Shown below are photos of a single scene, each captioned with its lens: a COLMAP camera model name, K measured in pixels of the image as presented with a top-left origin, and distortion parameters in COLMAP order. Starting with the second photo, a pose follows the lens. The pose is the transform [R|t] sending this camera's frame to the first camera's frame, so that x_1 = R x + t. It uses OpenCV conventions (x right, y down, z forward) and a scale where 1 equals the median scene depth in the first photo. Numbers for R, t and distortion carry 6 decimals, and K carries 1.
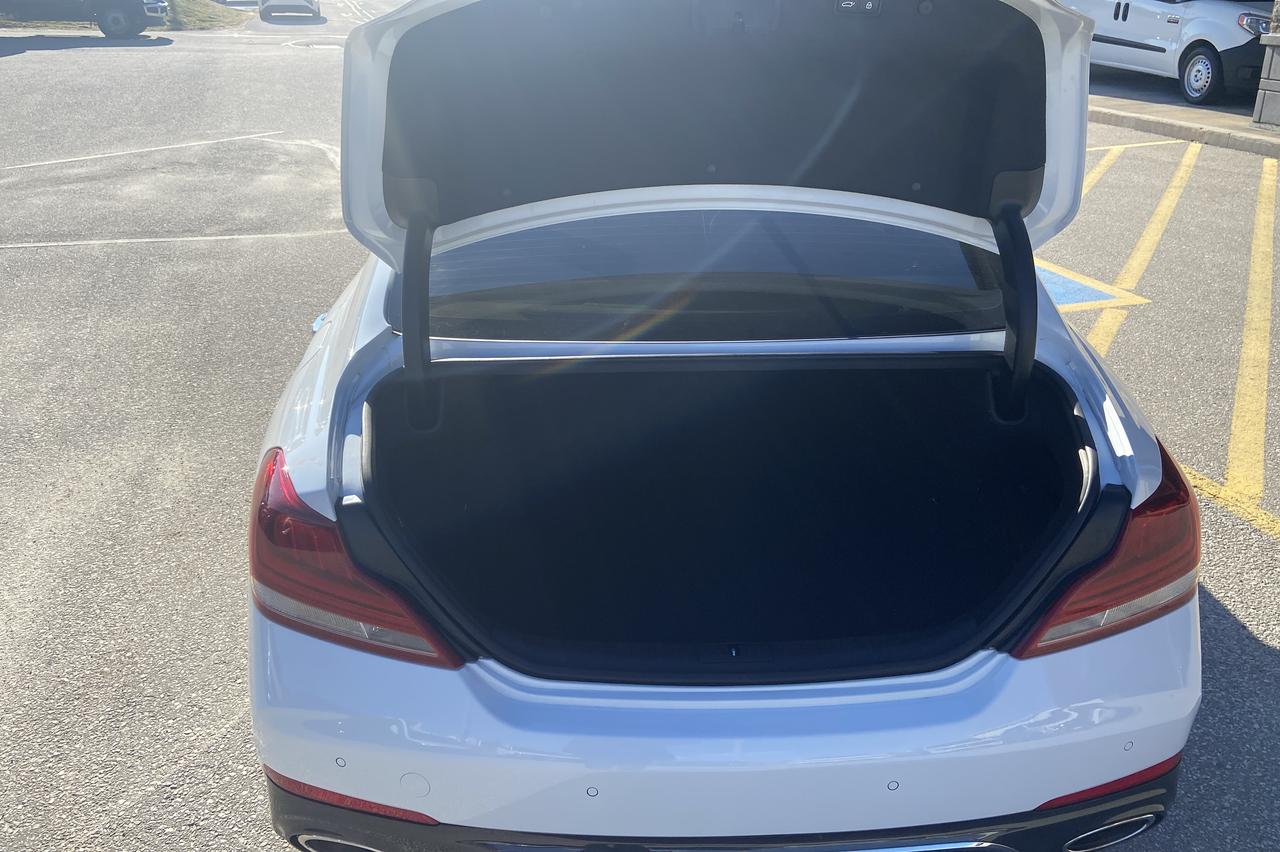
lens RADIAL K [[1092.0, 0, 640.0], [0, 1092.0, 426.0], [0, 0, 1]] dist [0.113988, -0.147387]
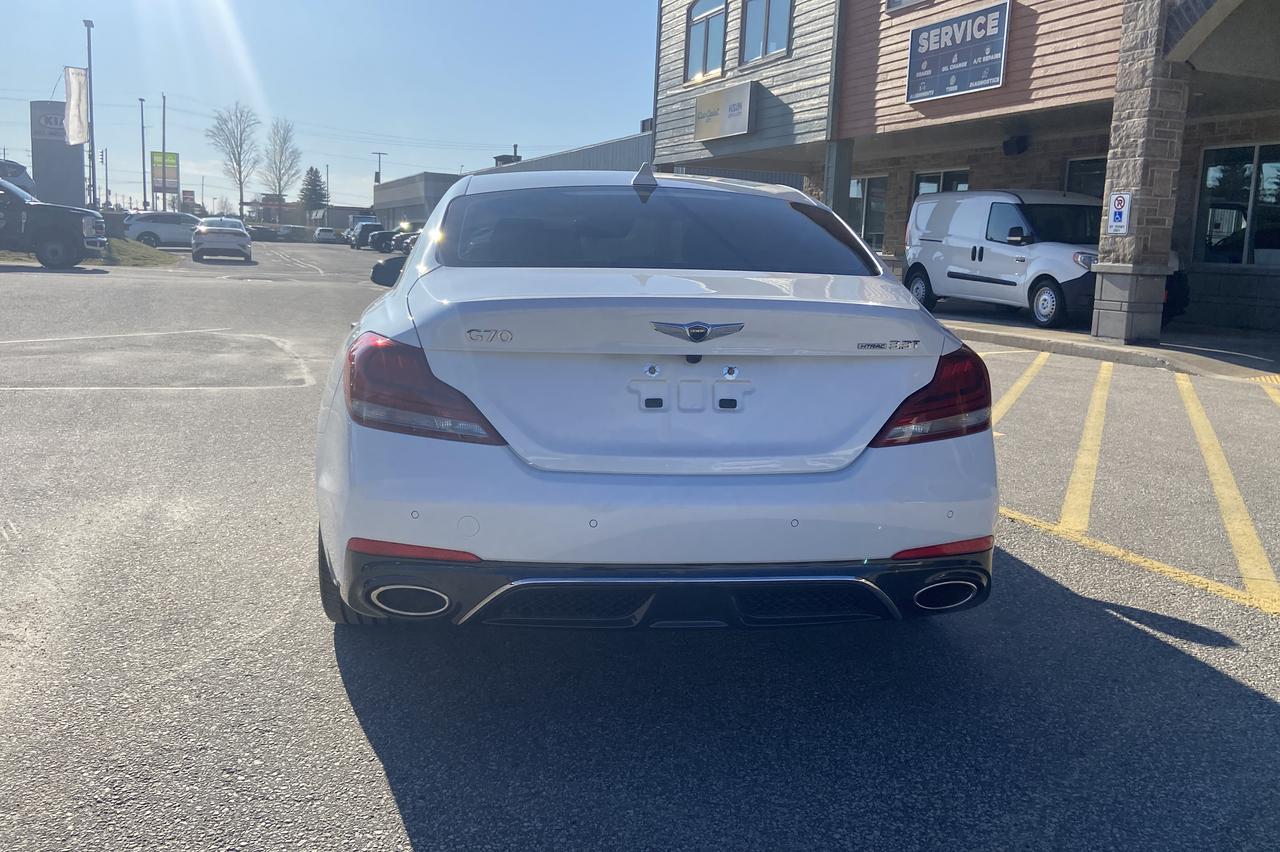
lens RADIAL K [[1092.0, 0, 640.0], [0, 1092.0, 426.0], [0, 0, 1]] dist [0.113988, -0.147387]
pose [[0.996446, 0.016032, 0.082696, -0.014919], [0.002825, 0.974811, -0.223015, 0.076317], [-0.084188, 0.222456, 0.971301, -0.063800]]
